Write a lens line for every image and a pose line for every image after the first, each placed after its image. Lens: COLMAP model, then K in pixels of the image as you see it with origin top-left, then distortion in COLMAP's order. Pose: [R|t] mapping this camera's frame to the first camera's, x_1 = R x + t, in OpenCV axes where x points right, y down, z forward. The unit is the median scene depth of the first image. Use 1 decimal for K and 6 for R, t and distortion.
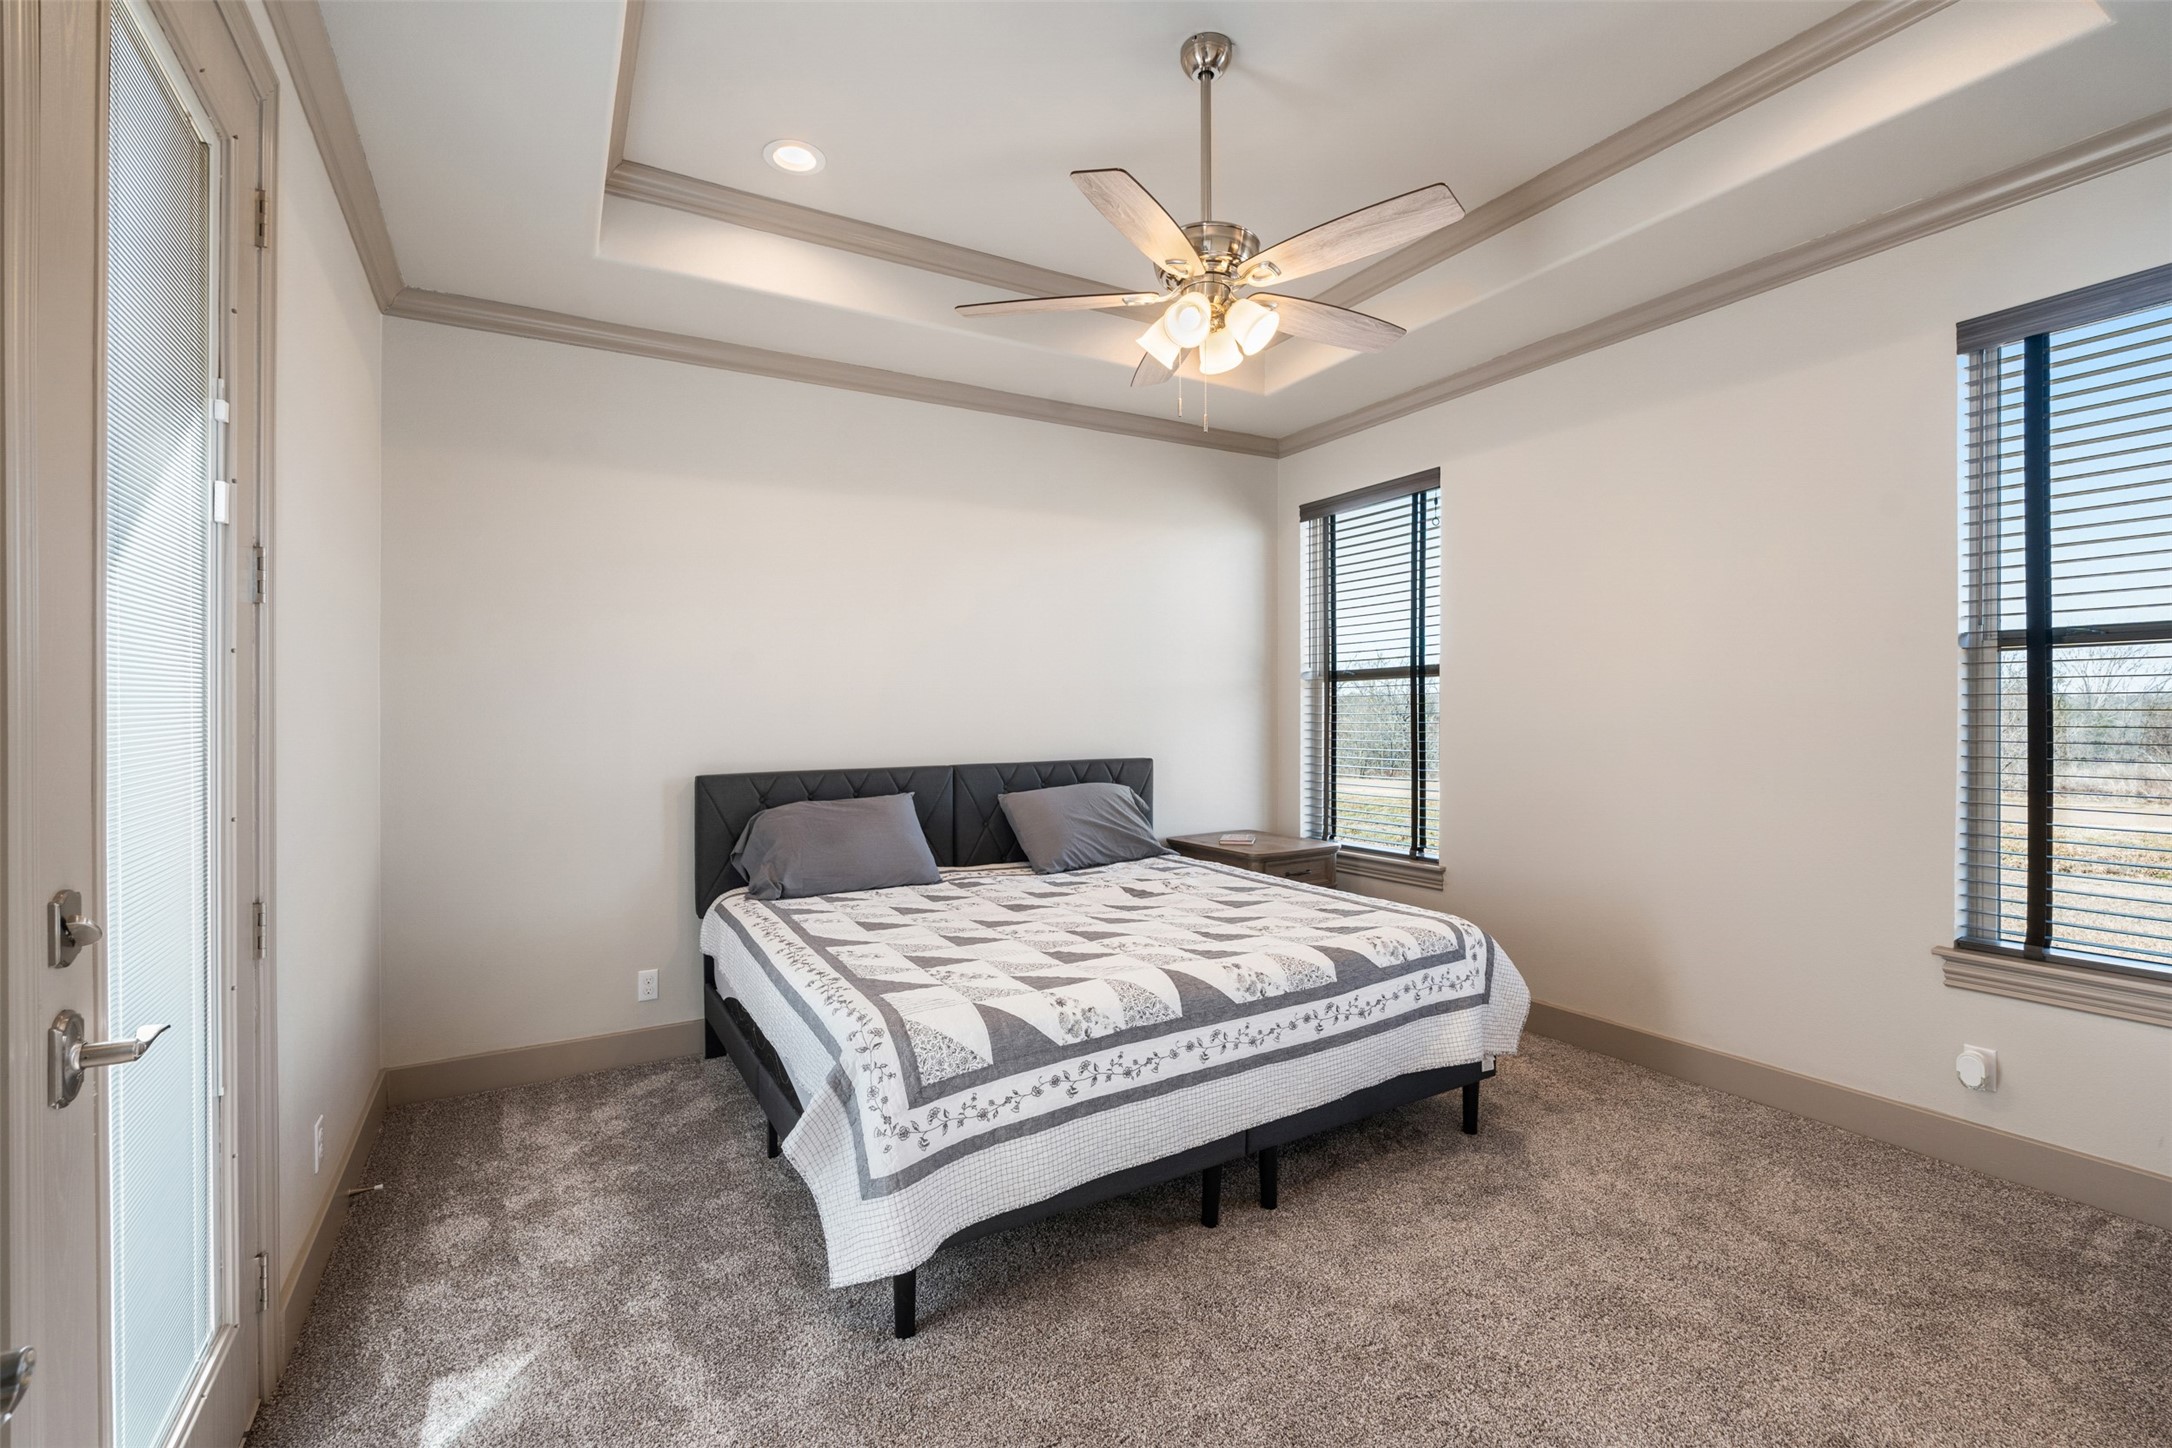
lens RADIAL K [[953.5, 0, 1090.5], [0, 953.5, 712.8], [0, 0, 1]] dist [-0.006738, 0.000571]
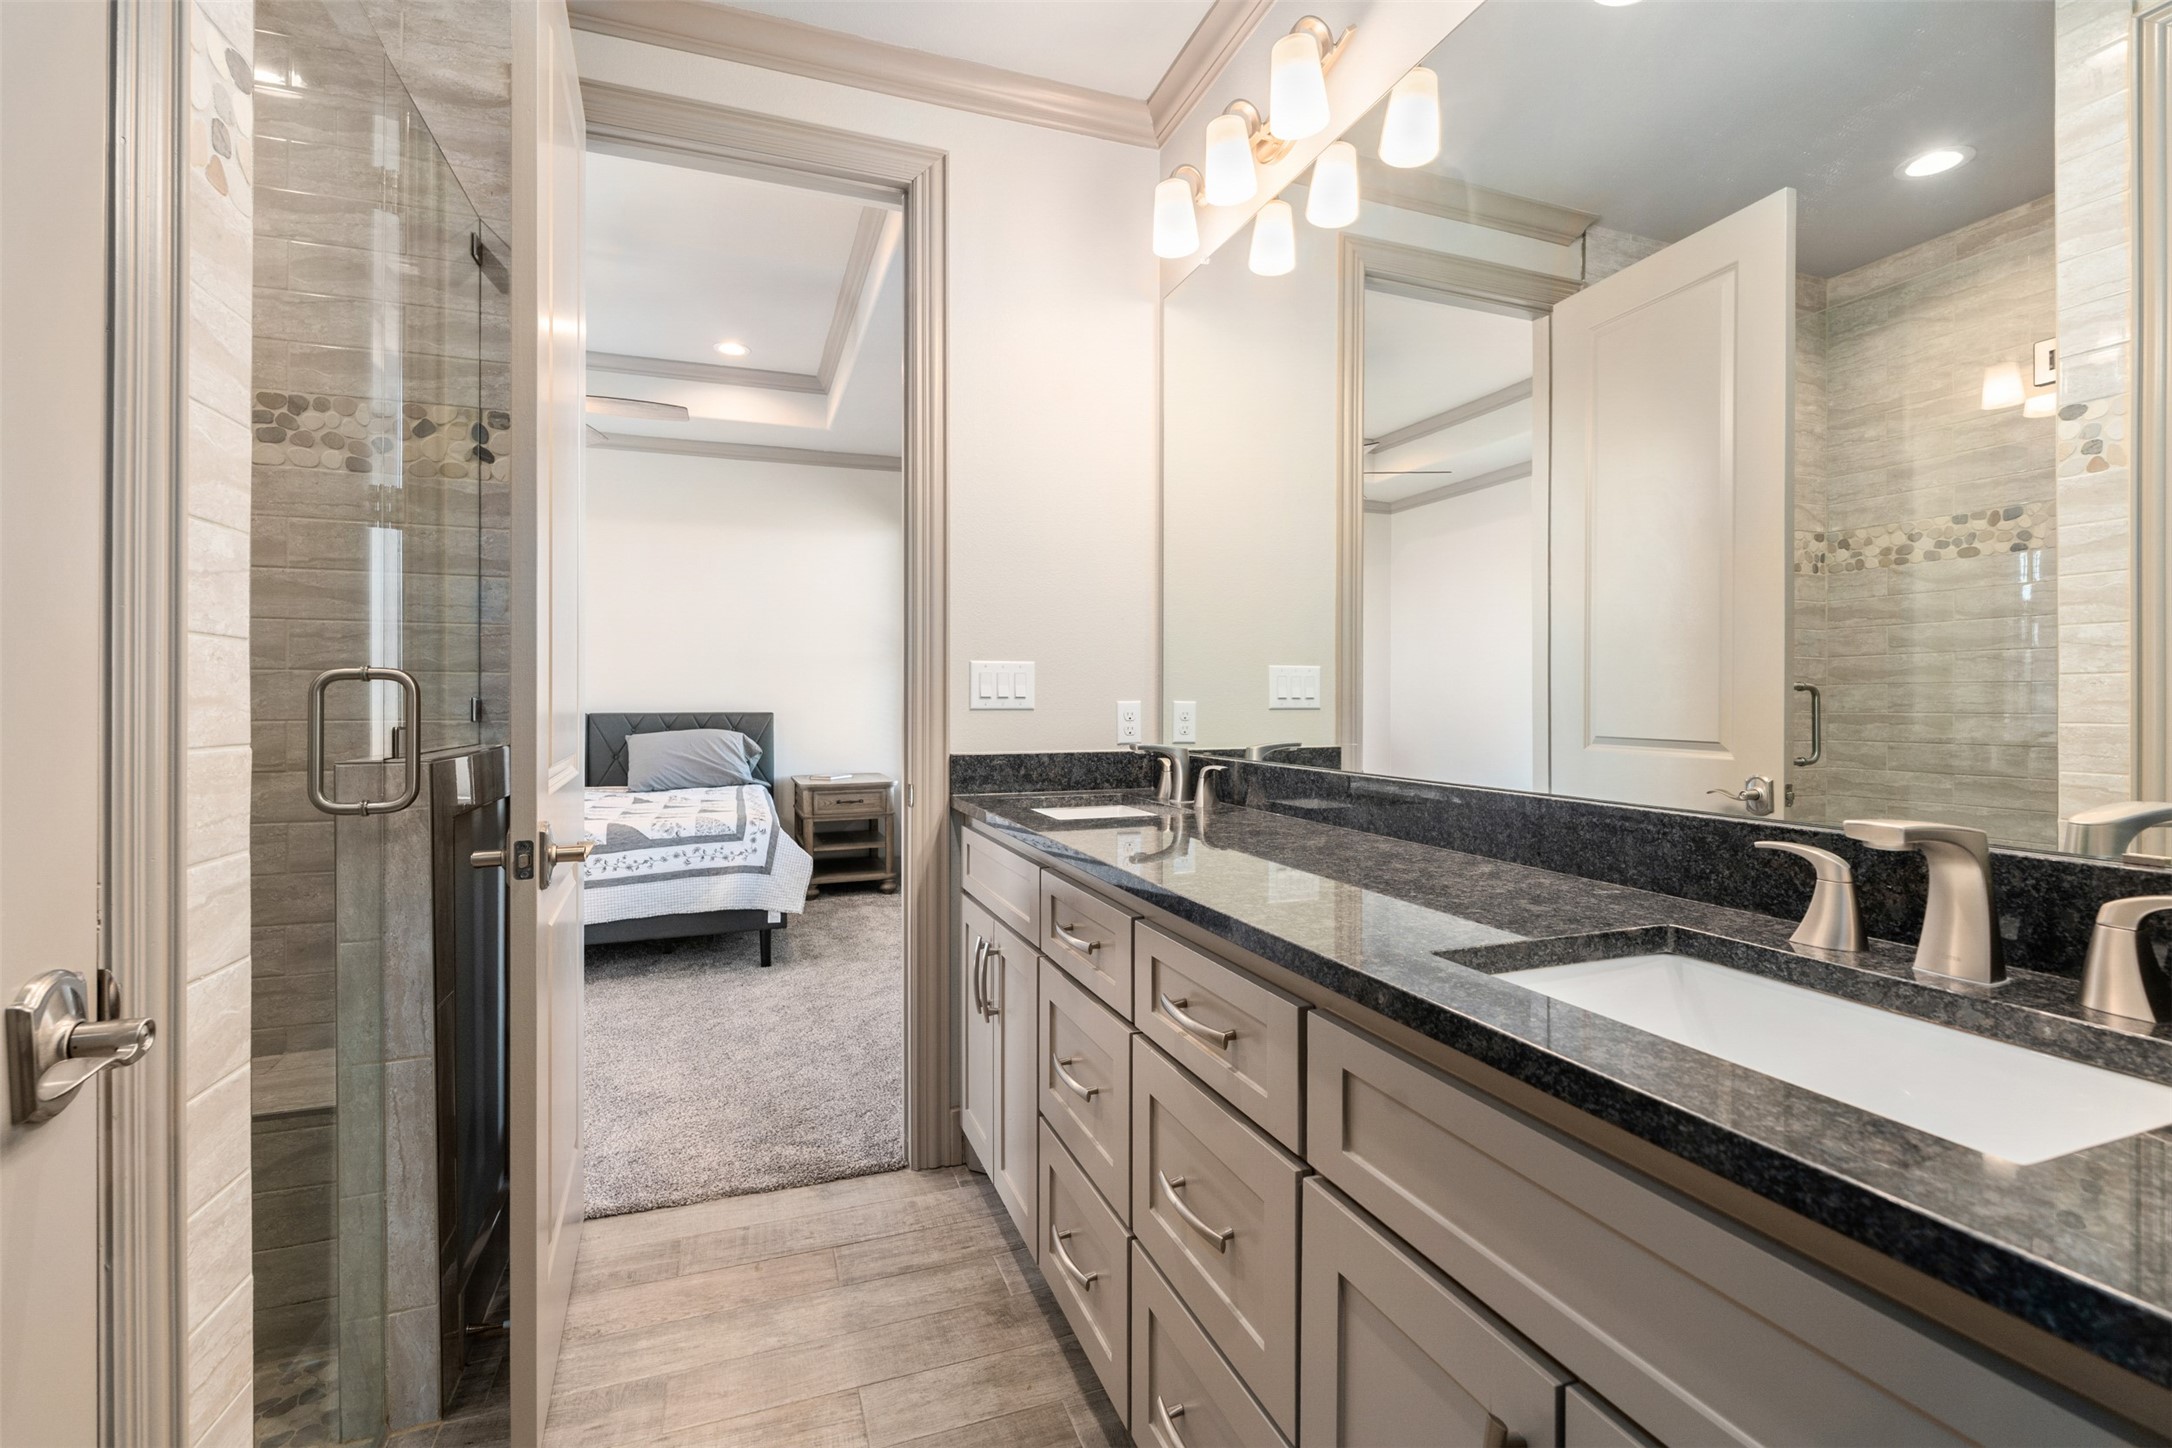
lens RADIAL K [[953.5, 0, 1085.9], [0, 953.5, 706.4], [0, 0, 1]] dist [-0.006738, 0.000571]
pose [[0.984621, 0.008889, -0.174475, 1.163156], [-0.007446, 0.999932, 0.008927, 0.040583], [0.174543, -0.007490, 0.984621, -0.321377]]
